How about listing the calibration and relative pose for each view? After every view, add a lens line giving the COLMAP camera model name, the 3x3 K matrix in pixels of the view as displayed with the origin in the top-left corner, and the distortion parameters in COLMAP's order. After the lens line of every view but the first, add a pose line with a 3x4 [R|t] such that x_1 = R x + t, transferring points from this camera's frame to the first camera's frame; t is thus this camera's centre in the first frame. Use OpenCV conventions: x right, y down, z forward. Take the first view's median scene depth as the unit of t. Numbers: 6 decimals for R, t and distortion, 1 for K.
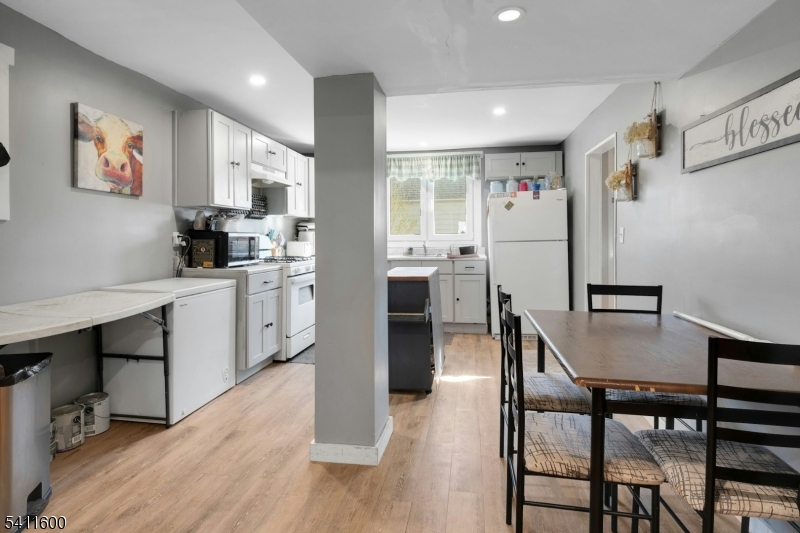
lens RADIAL K [[413.7, 0, 396.9], [0, 413.7, 250.4], [0, 0, 1]] dist [-0.000529, -0.000207]
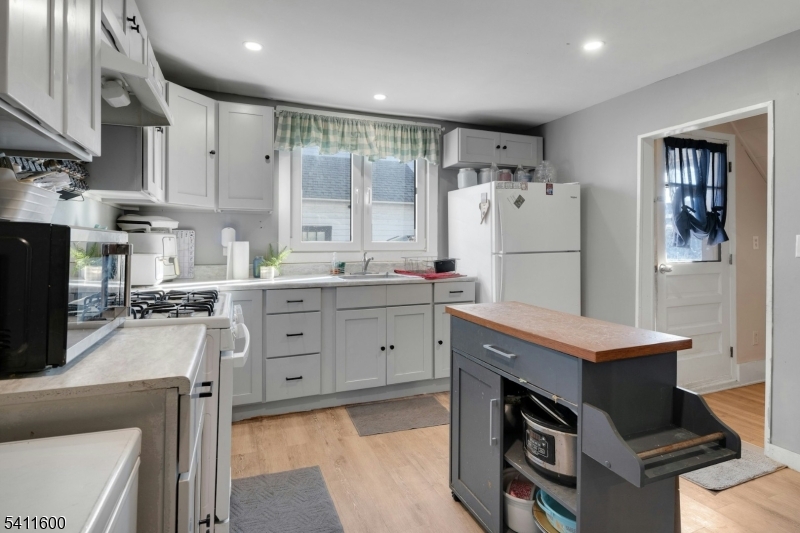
lens RADIAL K [[413.7, 0, 396.9], [0, 413.7, 250.4], [0, 0, 1]] dist [-0.000529, -0.000207]
pose [[0.857349, -0.002553, 0.514729, -0.303658], [0.009934, 0.999884, -0.011588, -0.023276], [-0.514640, 0.015048, 0.857275, 0.589859]]
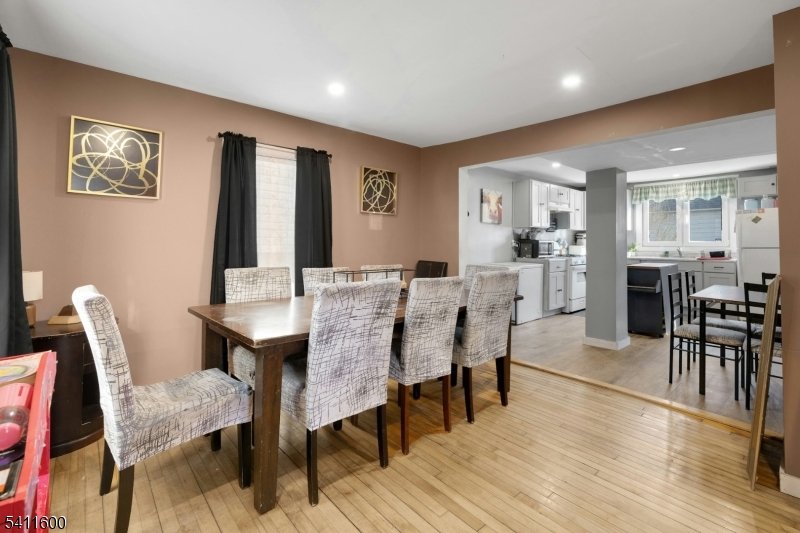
lens RADIAL K [[354.8, 0, 409.8], [0, 354.8, 235.9], [0, 0, 1]] dist [0.001970, -0.000001]
pose [[0.785707, -0.001548, -0.618597, 0.127388], [-0.027753, 0.998902, -0.037750, 0.013503], [0.617976, 0.046828, 0.784801, -0.582624]]
